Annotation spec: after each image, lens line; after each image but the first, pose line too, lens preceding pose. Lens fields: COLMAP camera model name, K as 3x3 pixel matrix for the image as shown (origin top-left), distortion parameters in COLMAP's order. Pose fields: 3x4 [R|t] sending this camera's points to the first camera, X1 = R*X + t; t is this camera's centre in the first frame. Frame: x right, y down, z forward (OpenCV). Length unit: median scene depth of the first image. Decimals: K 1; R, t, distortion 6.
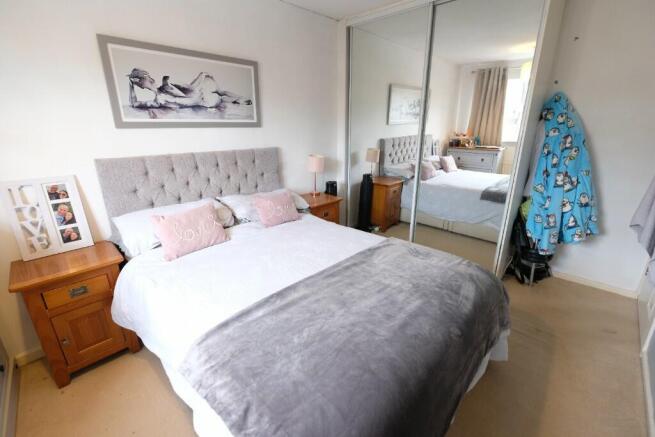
lens RADIAL K [[289.4, 0, 327.2], [0, 289.4, 218.1], [0, 0, 1]] dist [-0.001343, -0.000088]
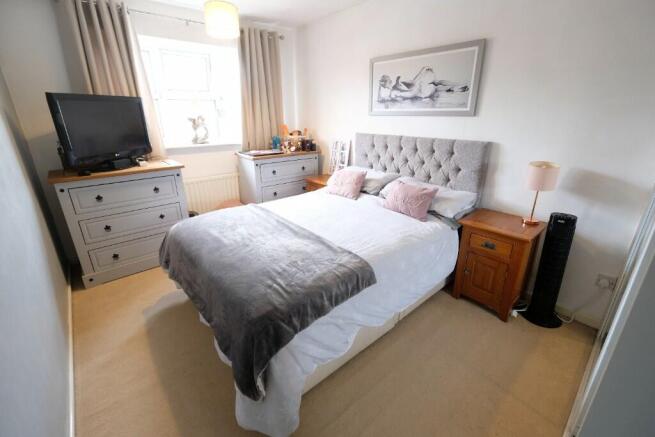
lens RADIAL K [[289.4, 0, 327.8], [0, 289.4, 217.7], [0, 0, 1]] dist [-0.001343, -0.000088]
pose [[-0.109331, 0.343969, -0.932594, 0.910584], [-0.301955, 0.882389, 0.360851, -0.282837], [0.947032, 0.321054, 0.007391, 0.843274]]
